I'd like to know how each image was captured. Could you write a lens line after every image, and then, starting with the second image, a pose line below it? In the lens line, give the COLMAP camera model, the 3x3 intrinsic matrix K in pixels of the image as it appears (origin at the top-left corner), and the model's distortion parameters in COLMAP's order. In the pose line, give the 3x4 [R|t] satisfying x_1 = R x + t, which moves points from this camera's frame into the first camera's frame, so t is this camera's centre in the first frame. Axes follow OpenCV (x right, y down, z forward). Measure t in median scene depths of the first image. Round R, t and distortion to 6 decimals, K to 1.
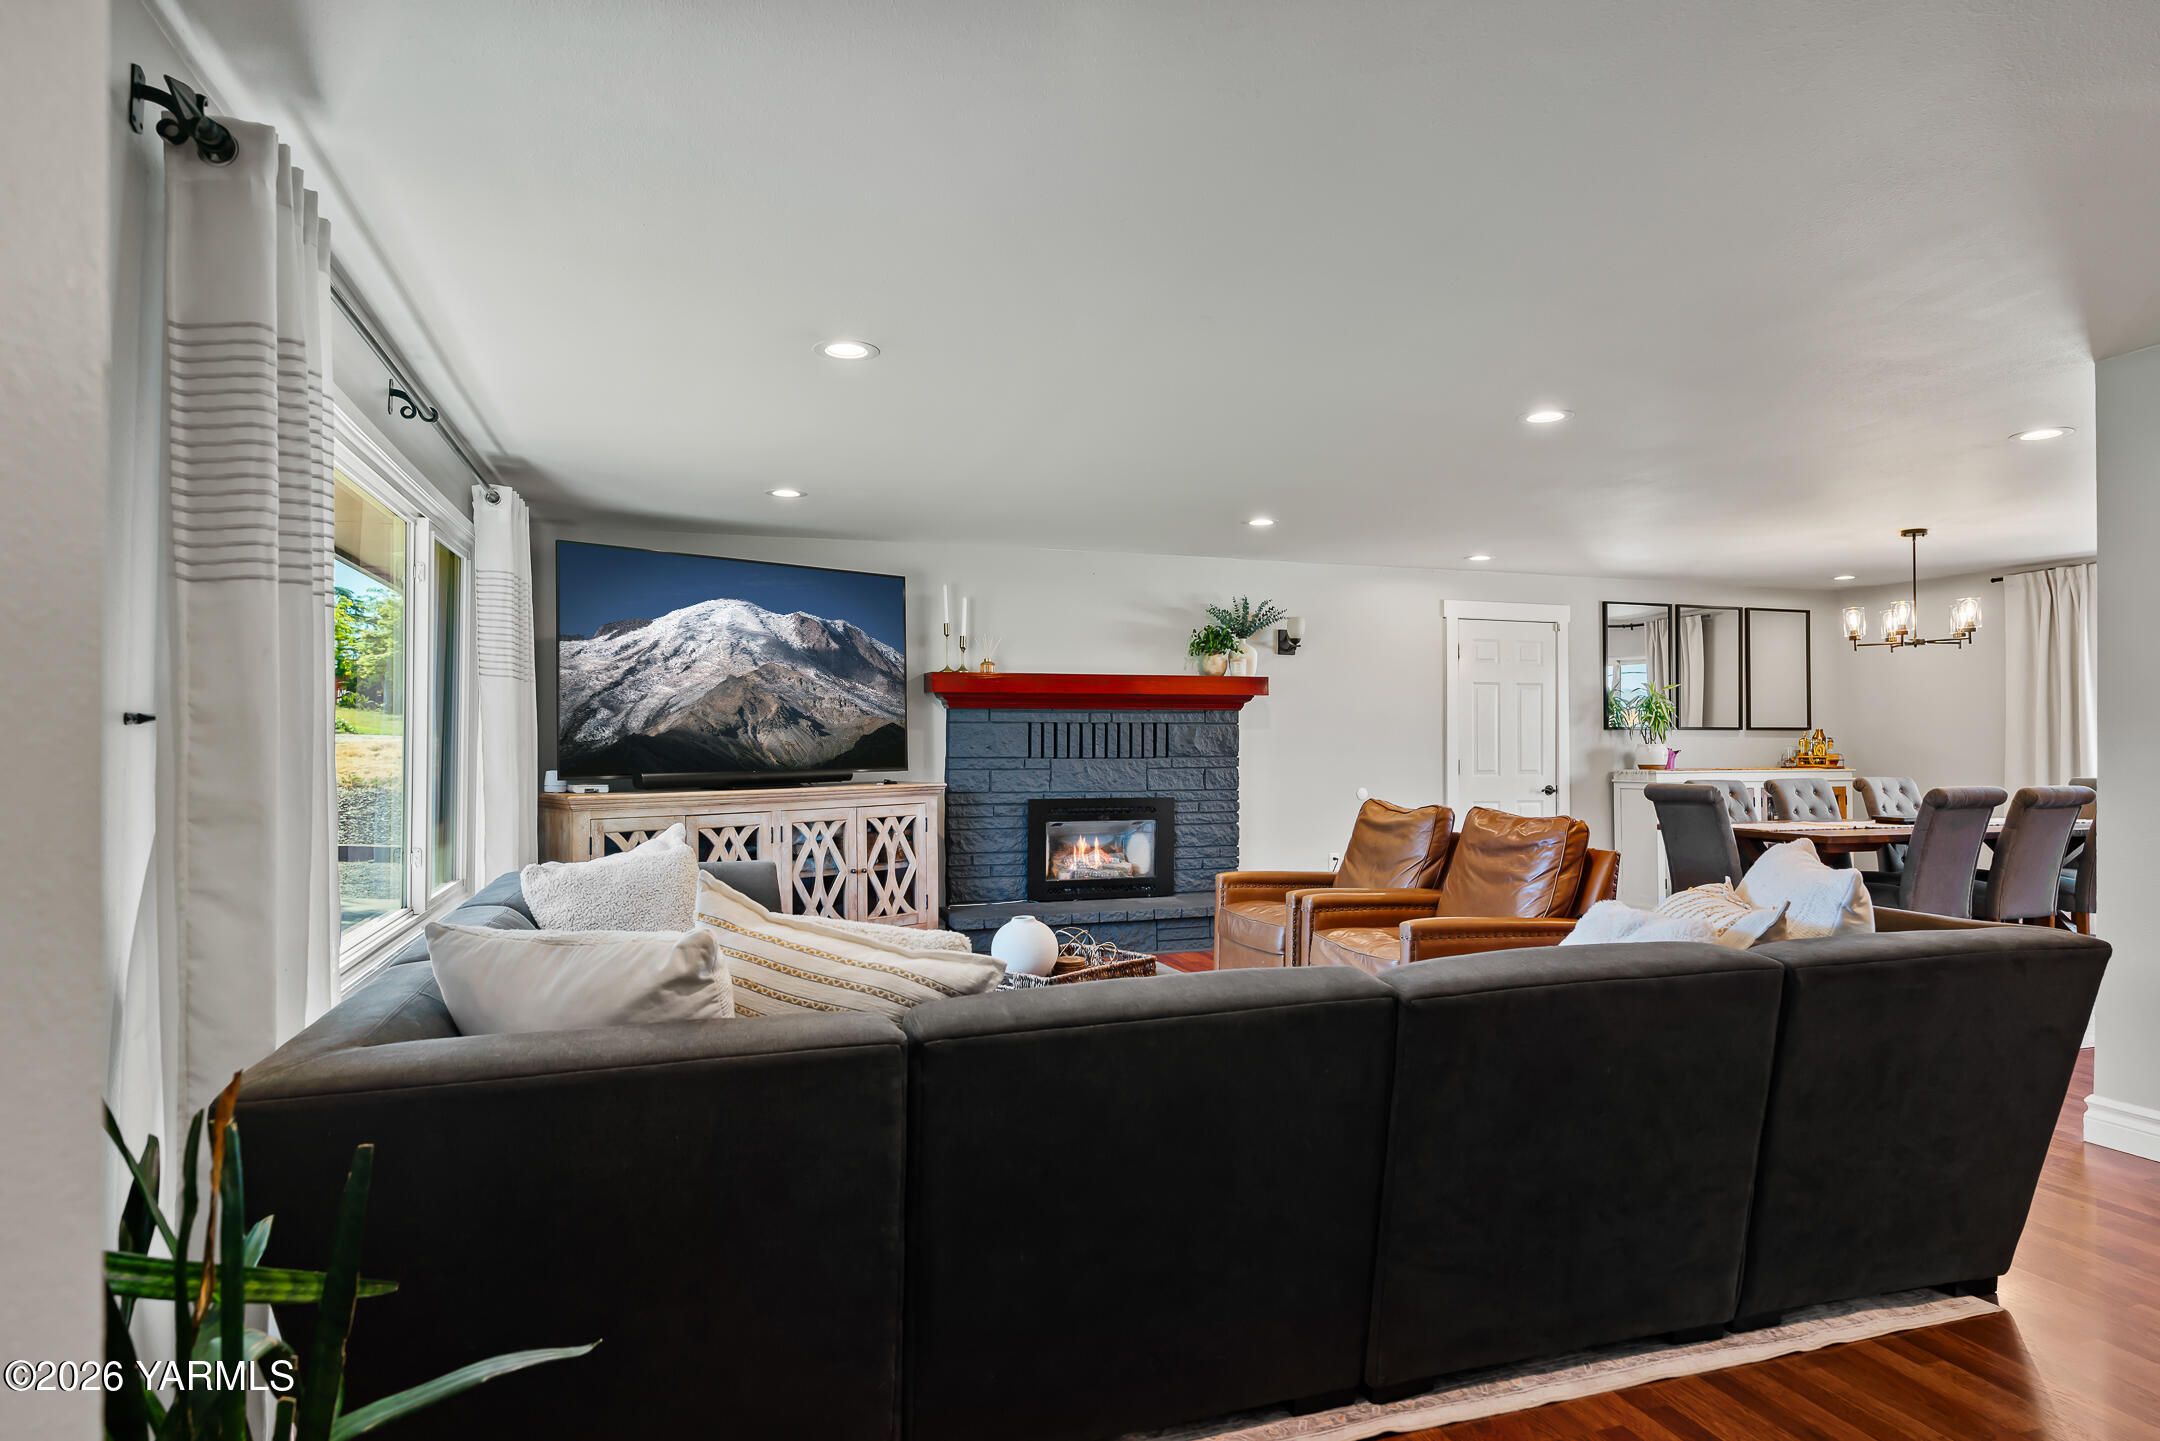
lens RADIAL K [[1186.1, 0, 1084.1], [0, 1186.1, 730.0], [0, 0, 1]] dist [0.000850, 0.000119]
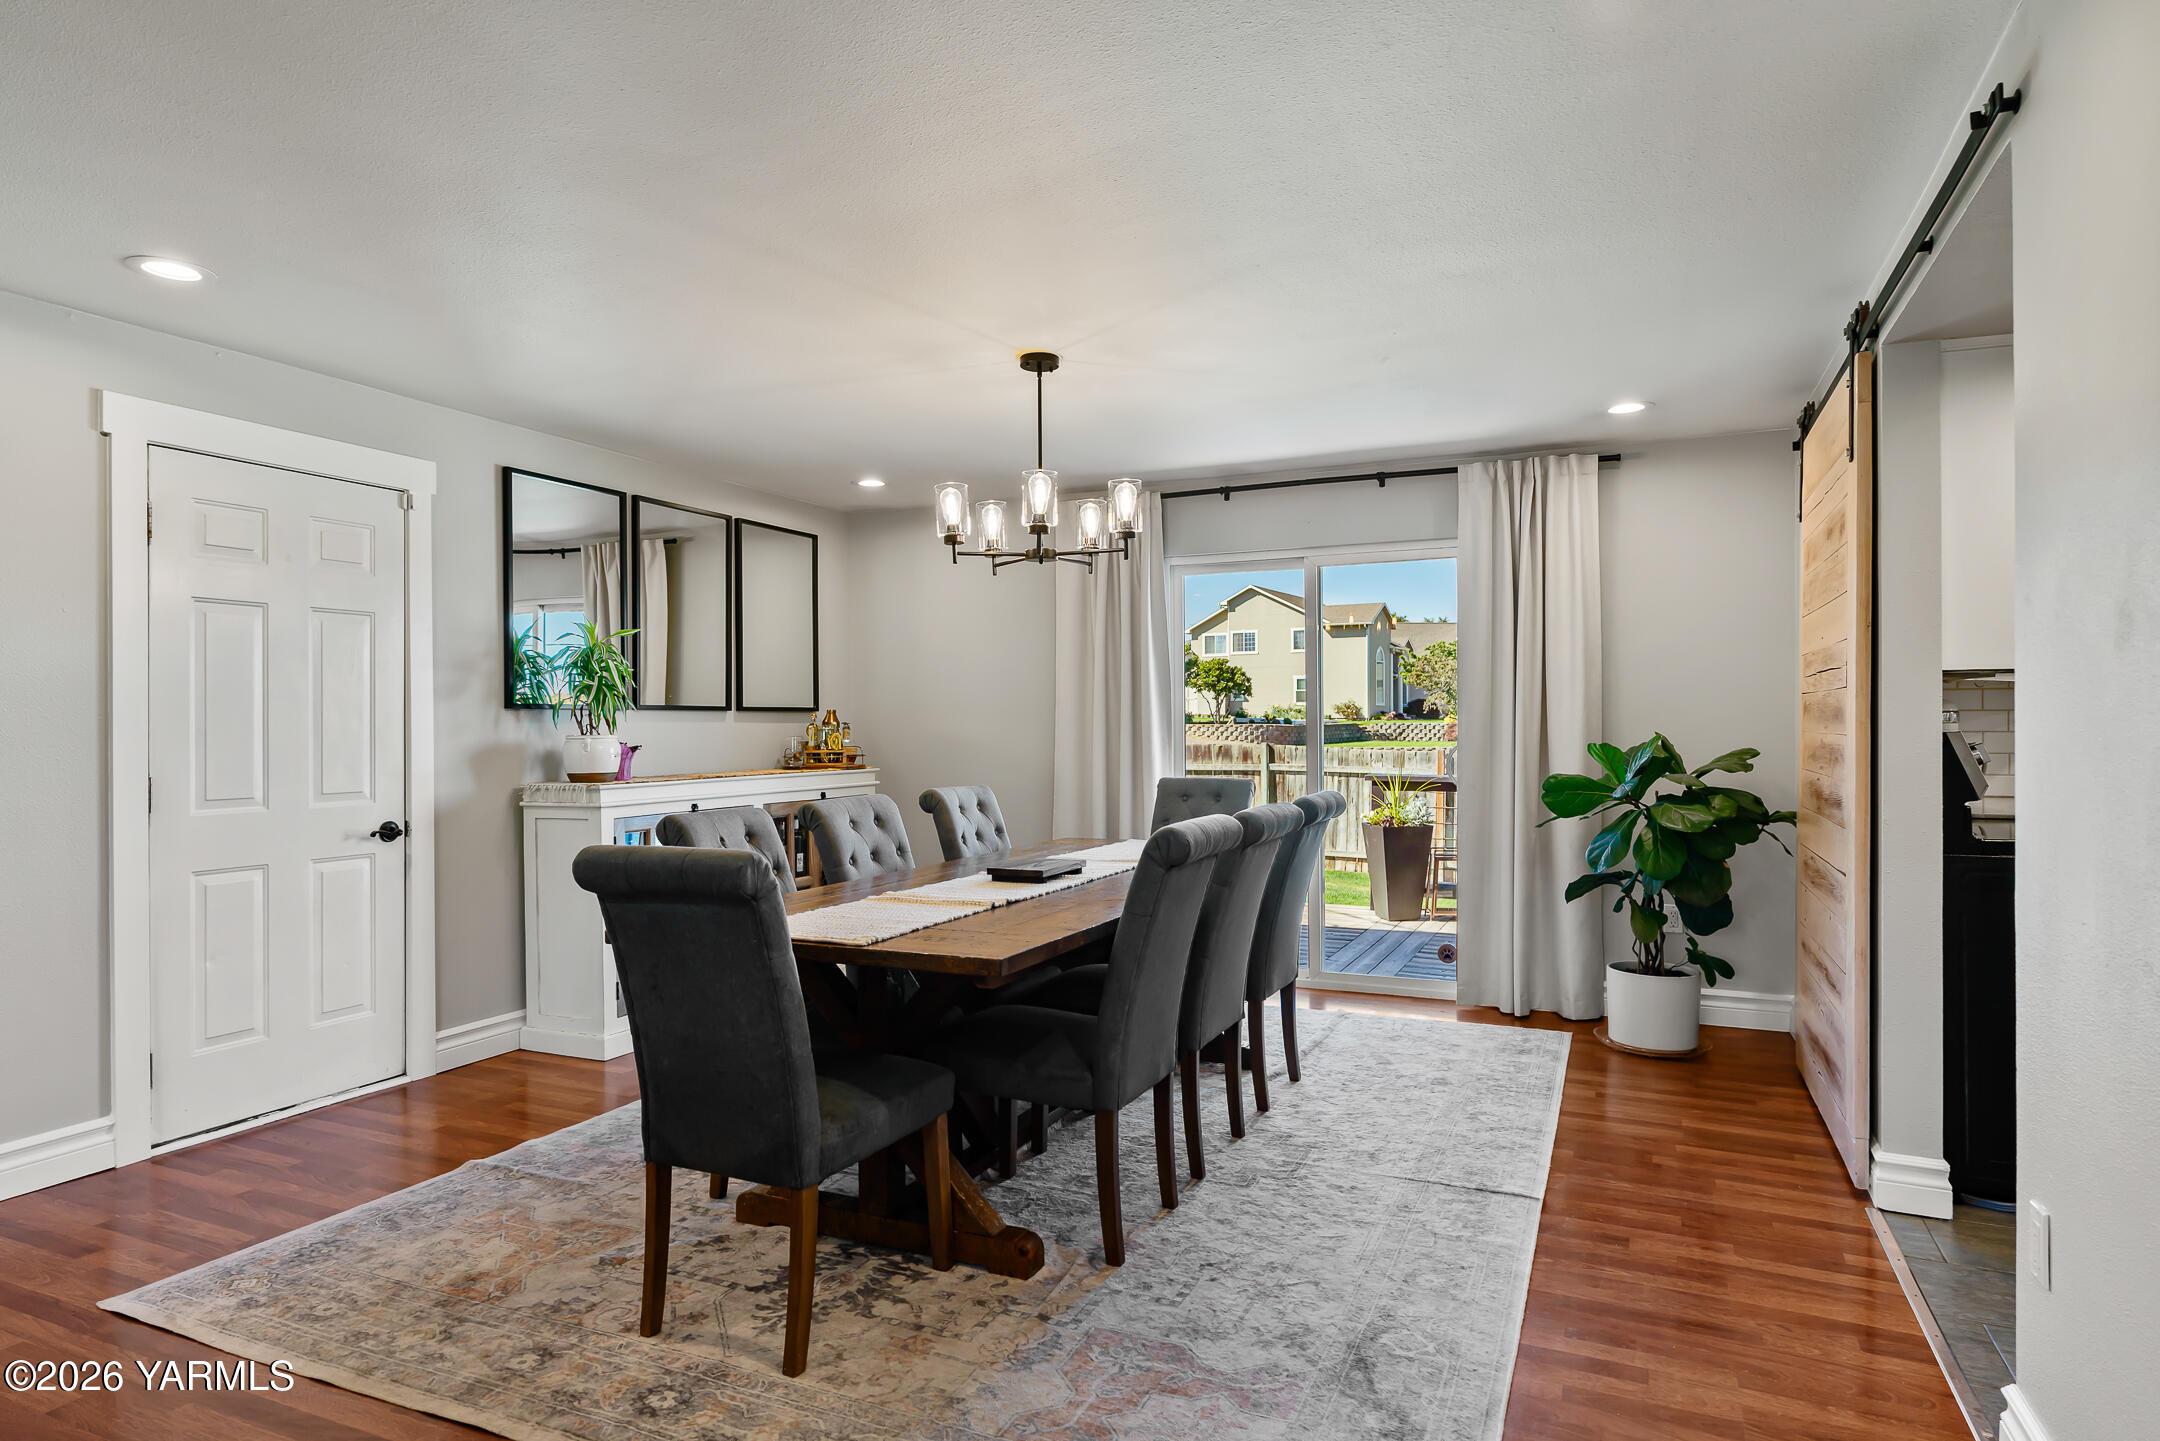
lens RADIAL K [[1236.7, 0, 1080.0], [0, 1236.7, 720.5], [0, 0, 1]] dist [0.000912, 0.000751]
pose [[0.680610, -0.001017, 0.732645, 0.208940], [-0.002363, 0.999991, 0.003584, 0.002447], [-0.732642, -0.004171, 0.680601, 0.437147]]
